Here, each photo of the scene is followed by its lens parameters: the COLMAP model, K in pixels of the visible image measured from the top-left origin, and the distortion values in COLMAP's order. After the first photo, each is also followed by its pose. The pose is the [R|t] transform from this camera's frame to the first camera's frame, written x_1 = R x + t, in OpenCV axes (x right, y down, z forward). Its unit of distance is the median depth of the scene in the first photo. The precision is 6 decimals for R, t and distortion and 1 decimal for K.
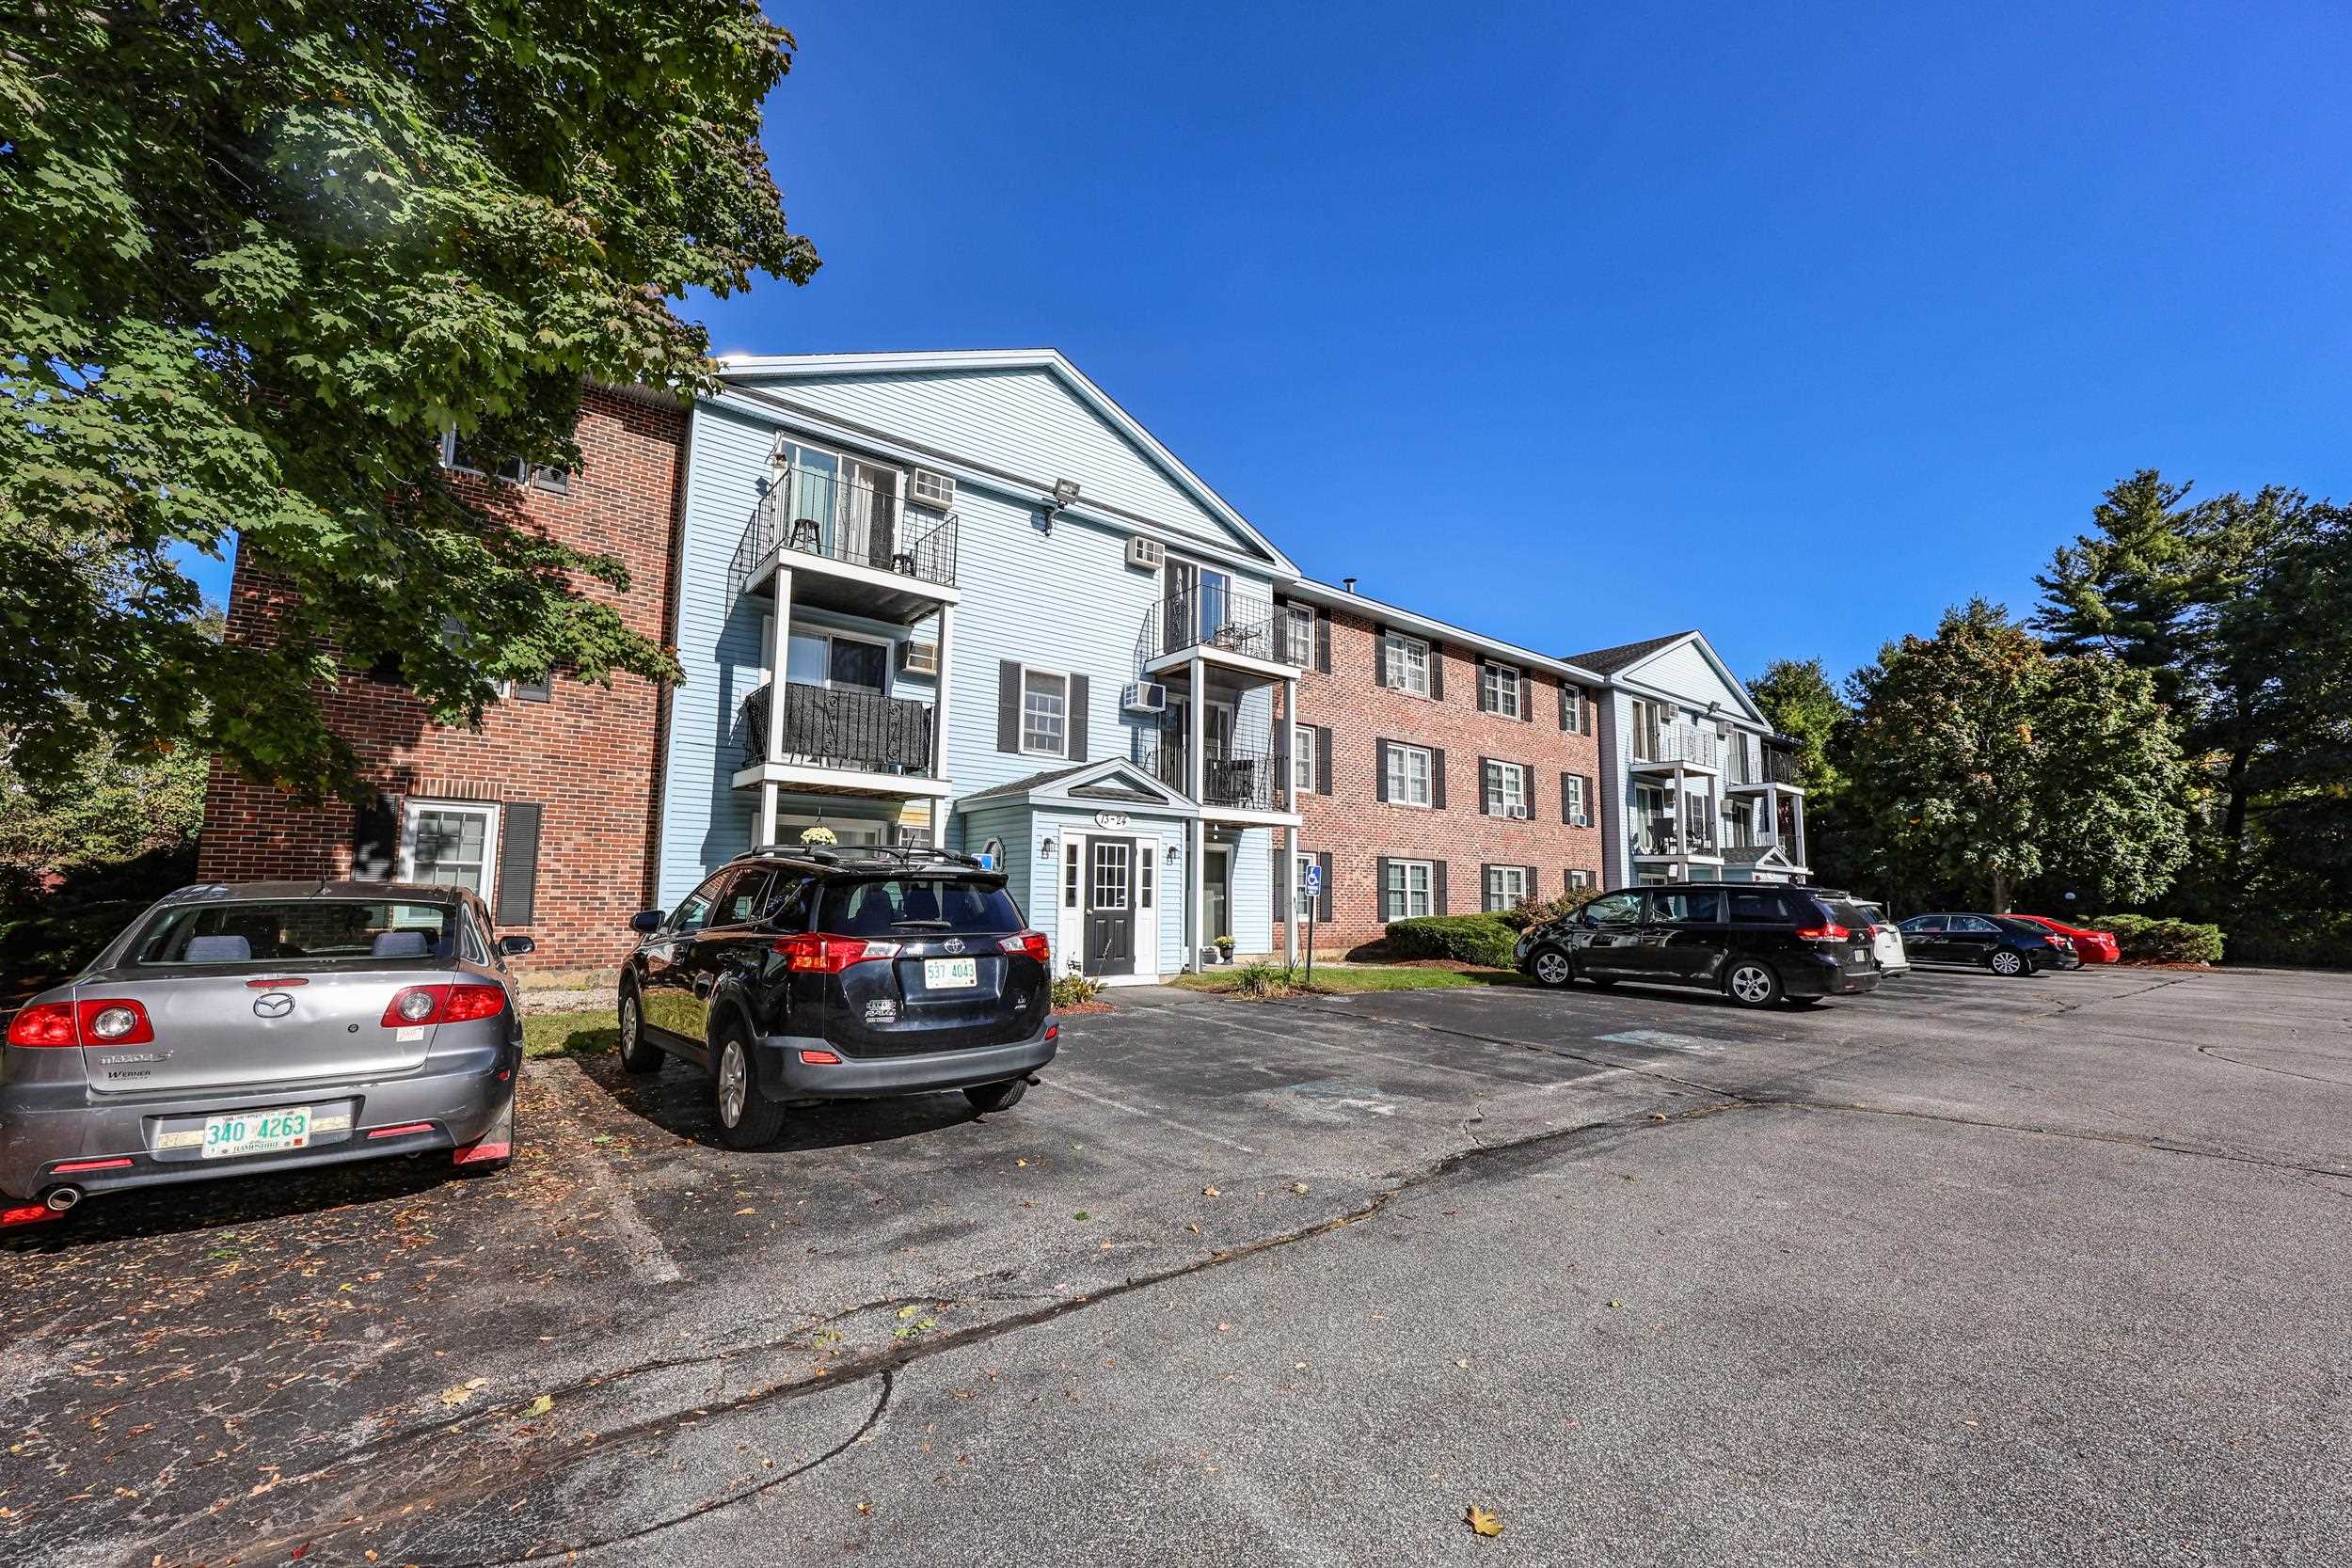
lens RADIAL K [[986.8, 0, 1175.8], [0, 986.8, 772.3], [0, 0, 1]] dist [0.010764, -0.000242]
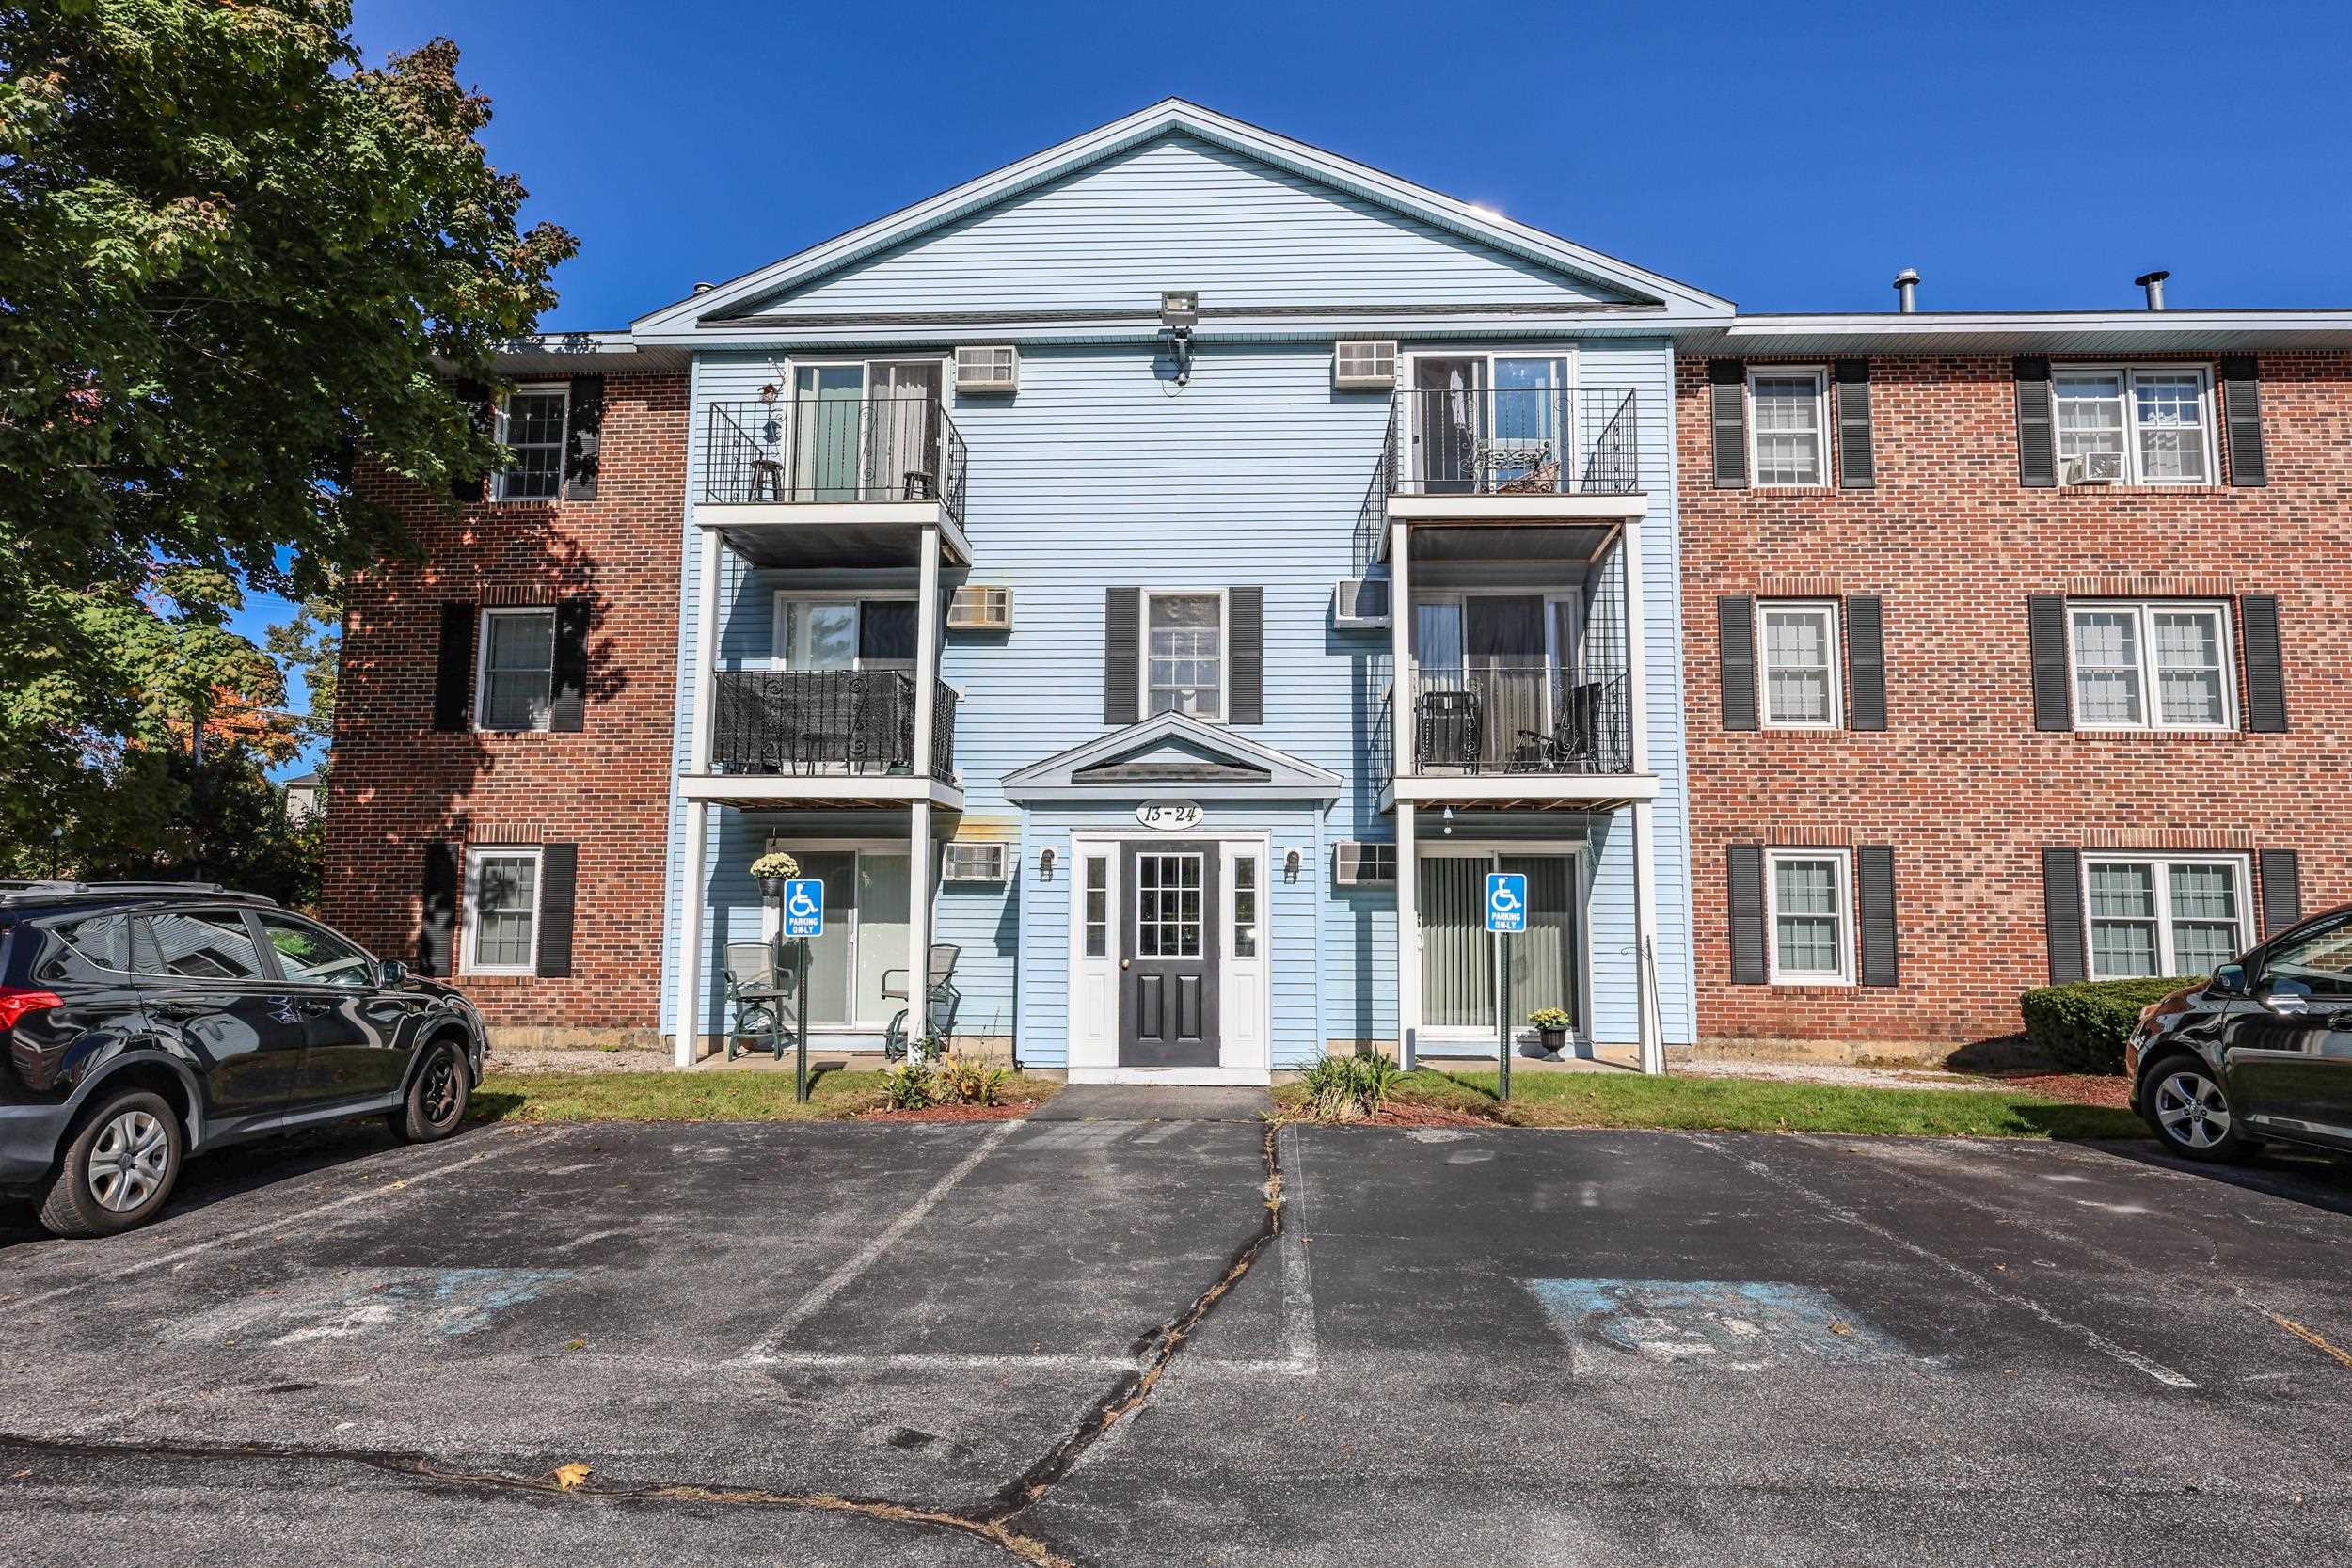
lens RADIAL K [[1314.6, 0, 1176.8], [0, 1314.6, 794.2], [0, 0, 1]] dist [0.001876, -0.001502]
pose [[0.739550, -0.086955, -0.667462, 0.438970], [0.091580, 0.995398, -0.028206, 0.054287], [0.666843, -0.040266, 0.744110, 0.361601]]
